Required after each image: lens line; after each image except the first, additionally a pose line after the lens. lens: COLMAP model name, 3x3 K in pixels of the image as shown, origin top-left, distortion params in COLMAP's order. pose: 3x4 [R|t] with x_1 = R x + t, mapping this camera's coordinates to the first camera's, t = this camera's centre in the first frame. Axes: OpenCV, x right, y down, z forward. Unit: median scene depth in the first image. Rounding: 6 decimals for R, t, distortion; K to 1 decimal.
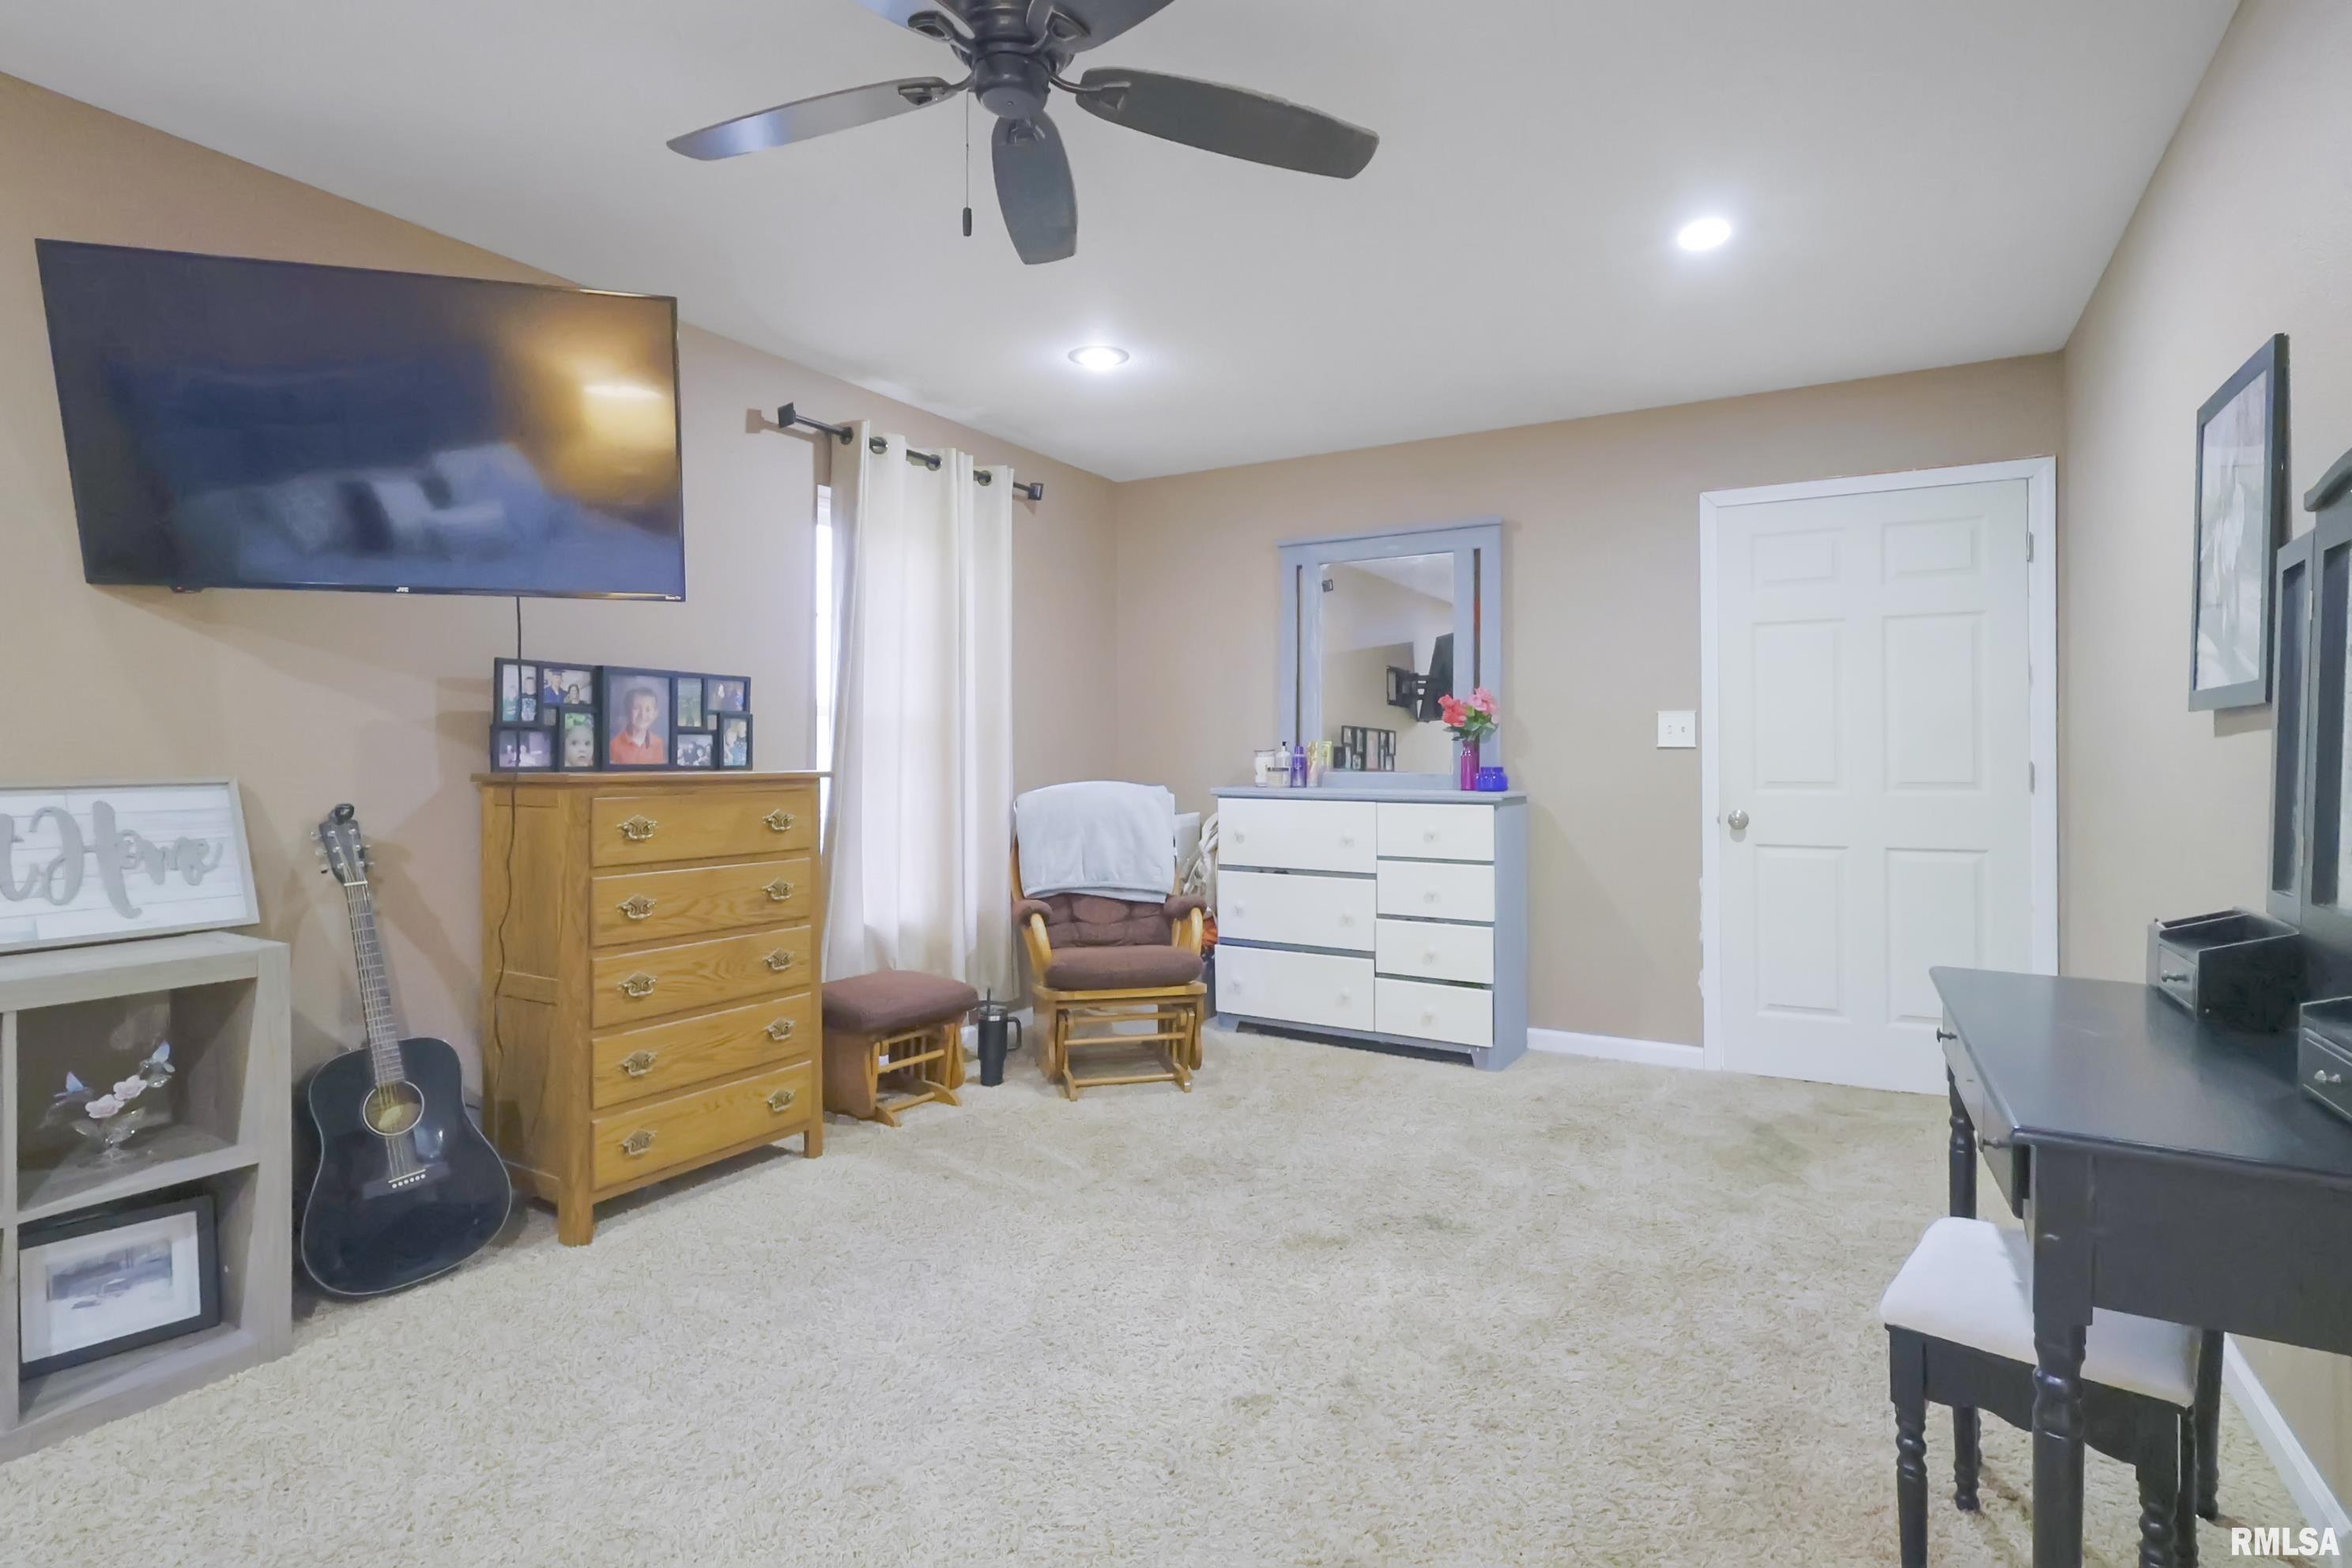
lens RADIAL K [[1162.6, 0, 1173.8], [0, 1162.6, 774.0], [0, 0, 1]] dist [-0.006814, 0.002363]
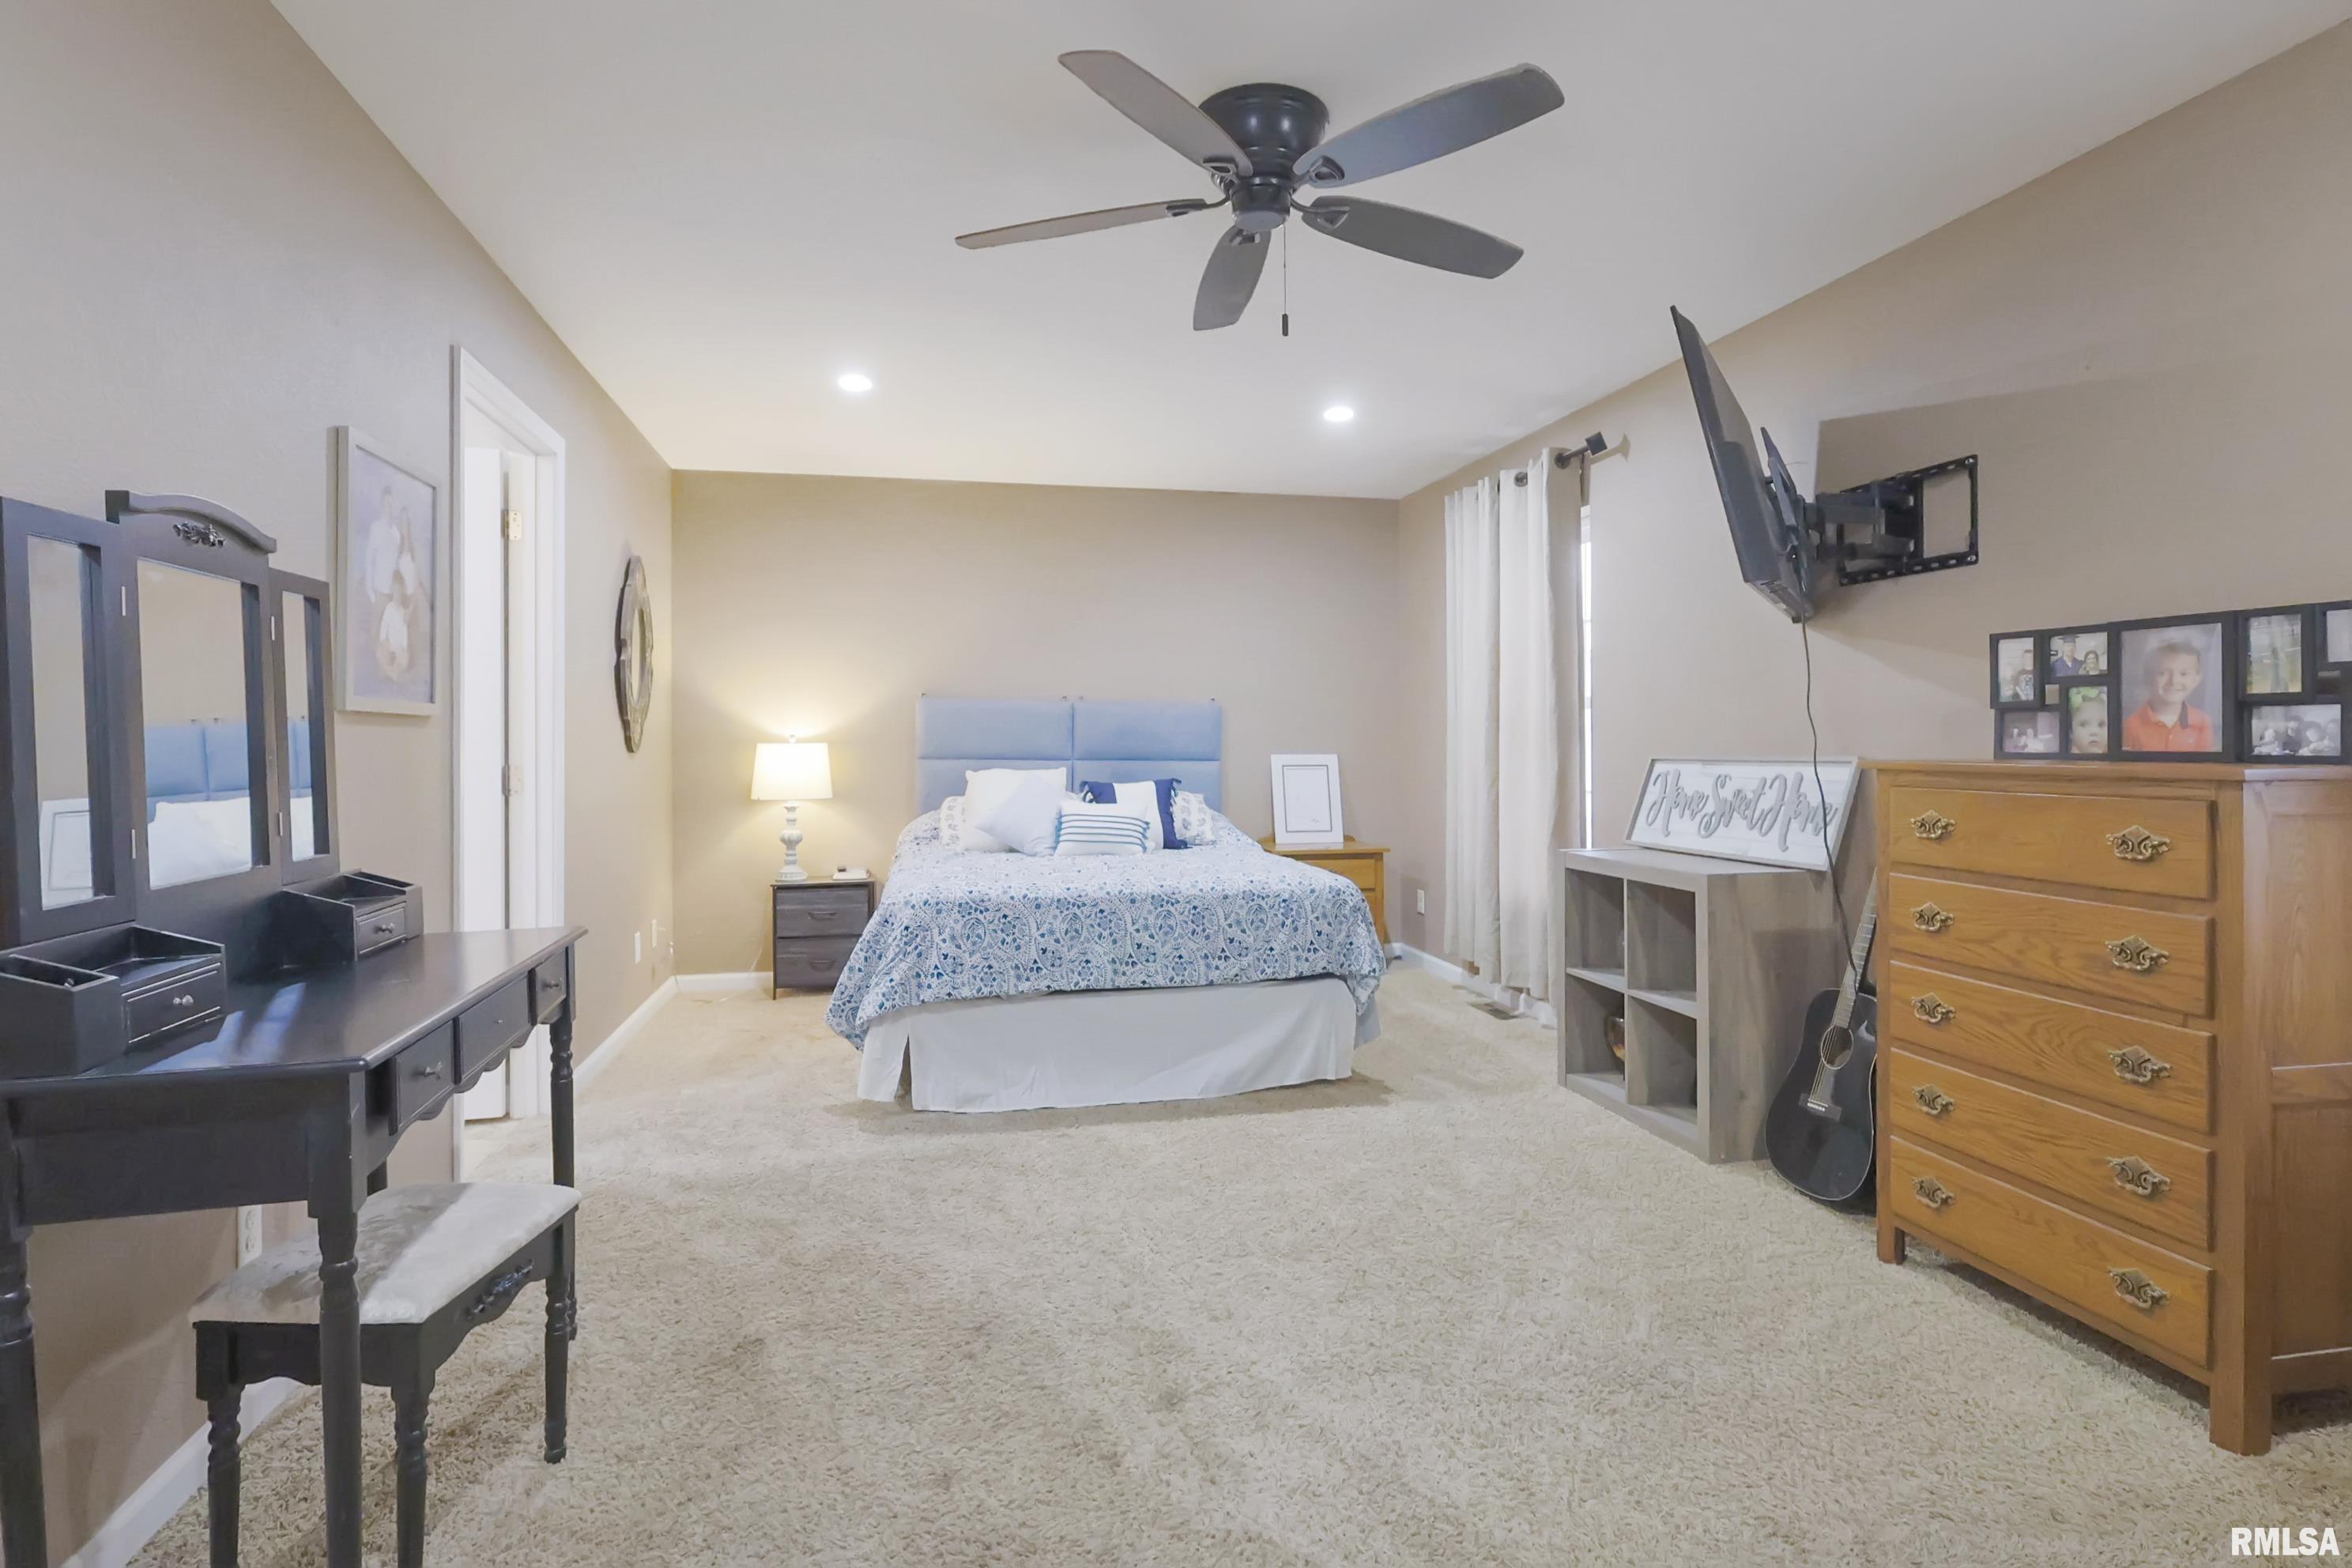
lens RADIAL K [[1162.6, 0, 1177.8], [0, 1162.6, 774.2], [0, 0, 1]] dist [-0.006814, 0.002363]
pose [[-0.737536, 0.022308, -0.674939, 0.483239], [-0.007613, 0.999116, 0.041342, -0.020107], [0.675265, 0.035630, -0.736715, 1.155248]]
